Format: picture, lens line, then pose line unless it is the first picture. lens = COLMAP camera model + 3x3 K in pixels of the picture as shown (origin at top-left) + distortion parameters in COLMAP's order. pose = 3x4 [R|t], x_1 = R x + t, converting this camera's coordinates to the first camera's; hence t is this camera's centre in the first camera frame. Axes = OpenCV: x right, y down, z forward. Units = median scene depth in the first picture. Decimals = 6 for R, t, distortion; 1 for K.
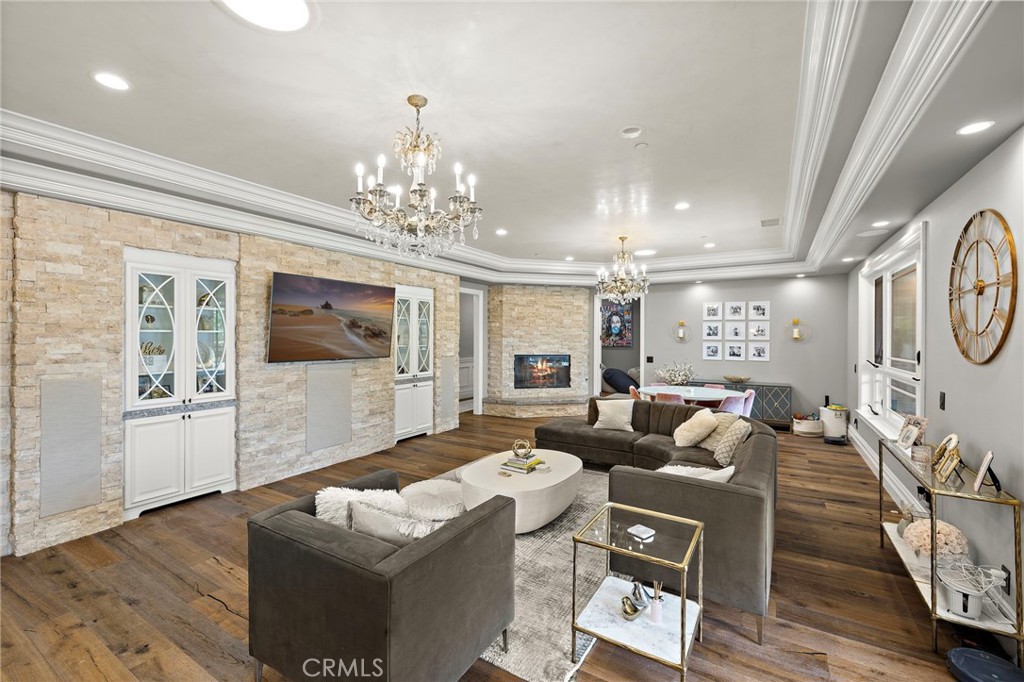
lens RADIAL K [[435.3, 0, 532.5], [0, 435.3, 335.3], [0, 0, 1]] dist [0.000383, 0.000889]
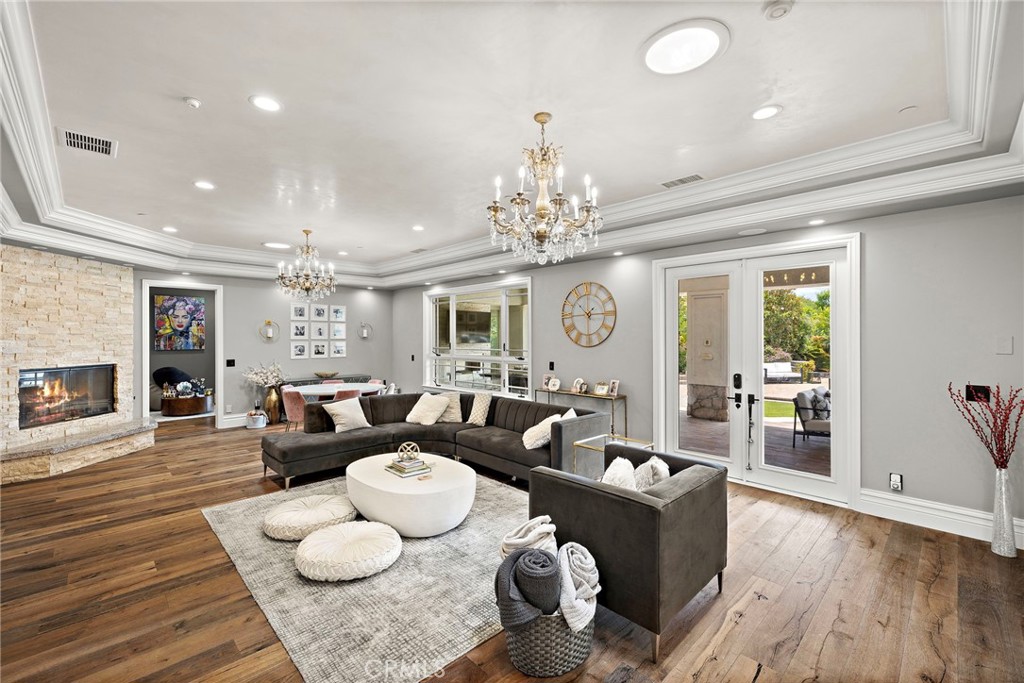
lens RADIAL K [[435.3, 0, 500.8], [0, 435.3, 335.9], [0, 0, 1]] dist [0.000383, 0.000889]
pose [[0.263494, -0.003813, 0.964654, -0.456728], [0.000082, 0.999992, 0.003930, -0.001864], [-0.964661, -0.000956, 0.263492, 0.269064]]
